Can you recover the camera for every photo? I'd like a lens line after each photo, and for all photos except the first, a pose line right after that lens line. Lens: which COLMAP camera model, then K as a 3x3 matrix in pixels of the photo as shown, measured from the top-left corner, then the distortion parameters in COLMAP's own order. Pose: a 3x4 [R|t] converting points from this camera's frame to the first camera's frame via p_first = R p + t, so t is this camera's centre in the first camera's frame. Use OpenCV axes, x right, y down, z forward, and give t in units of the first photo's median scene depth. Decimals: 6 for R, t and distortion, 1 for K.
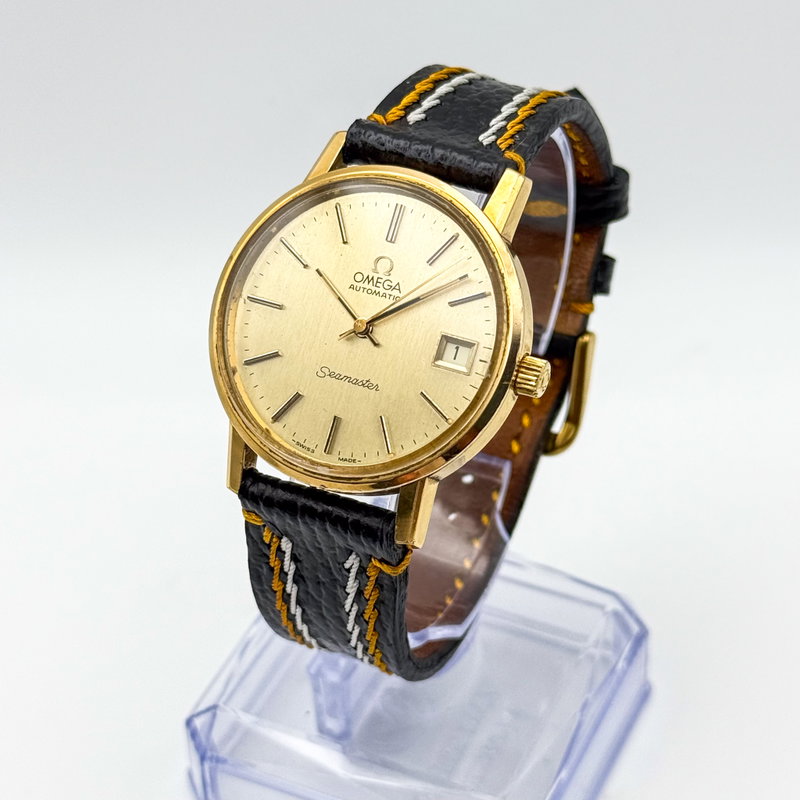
lens RADIAL K [[2267.7, 0, 400.0], [0, 2267.7, 400.0], [0, 0, 1]] dist [0.067767, 0.116475]
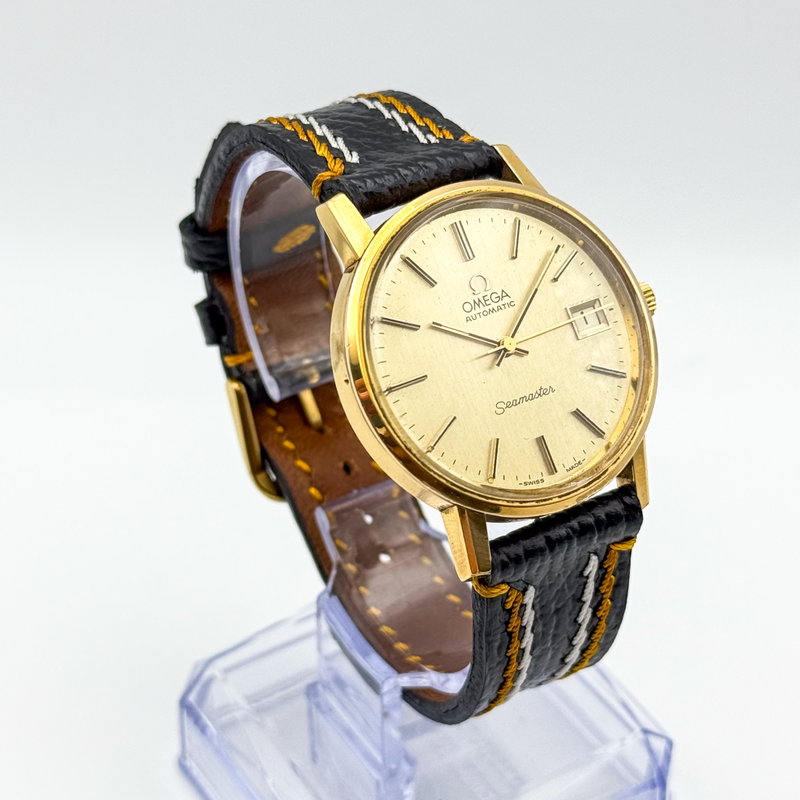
lens RADIAL K [[2267.7, 0, 400.0], [0, 2267.7, 400.0], [0, 0, 1]] dist [0.067767, 0.116475]
pose [[0.538690, -0.482510, 0.690650, -0.698099], [0.509244, 0.839538, 0.189331, -0.212451], [-0.671181, 0.249719, 0.697966, 0.355827]]
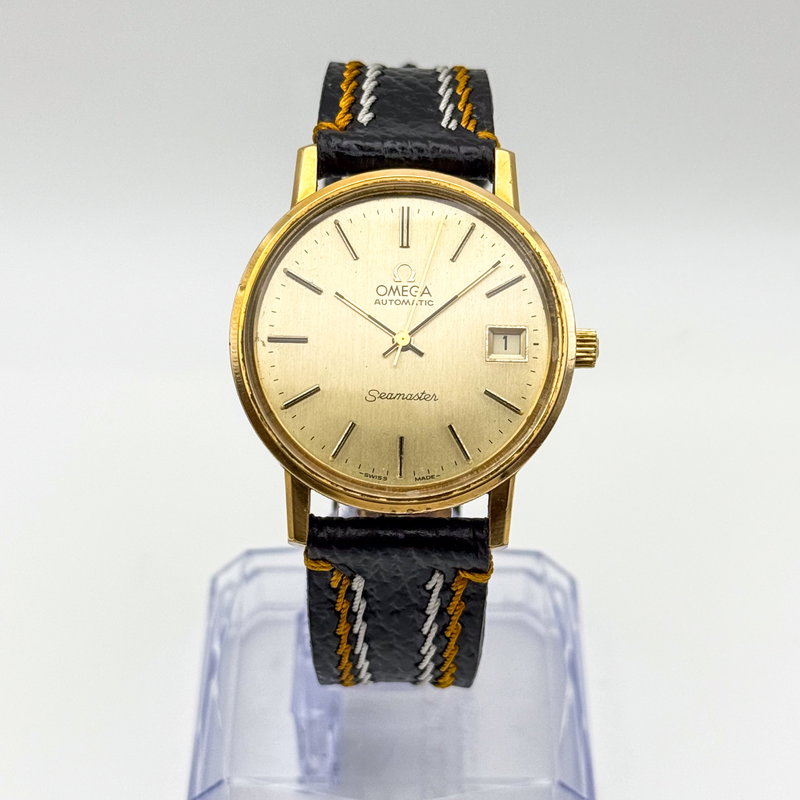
lens RADIAL K [[2267.7, 0, 400.0], [0, 2267.7, 400.0], [0, 0, 1]] dist [0.067767, 0.116475]
pose [[0.906468, -0.239498, 0.347788, -0.347671], [0.235972, 0.970305, 0.053150, -0.057257], [-0.350190, 0.033889, 0.936066, 0.103049]]
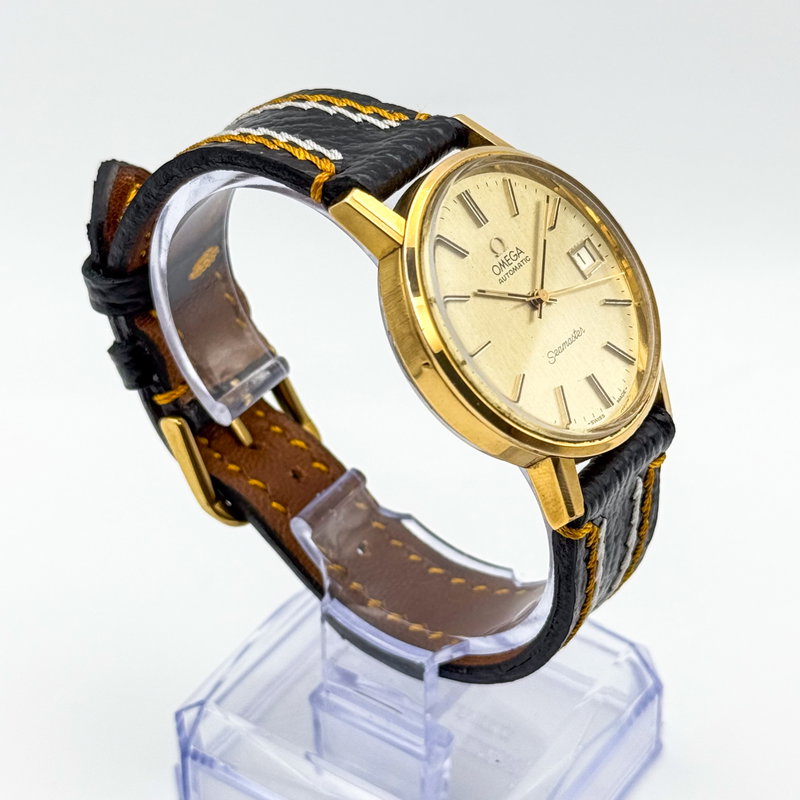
lens RADIAL K [[2267.7, 0, 400.0], [0, 2267.7, 400.0], [0, 0, 1]] dist [0.067767, 0.116475]
pose [[0.148121, -0.560028, 0.815125, -0.839881], [0.606364, 0.702545, 0.372495, -0.398004], [-0.781270, 0.439088, 0.443643, 0.610062]]
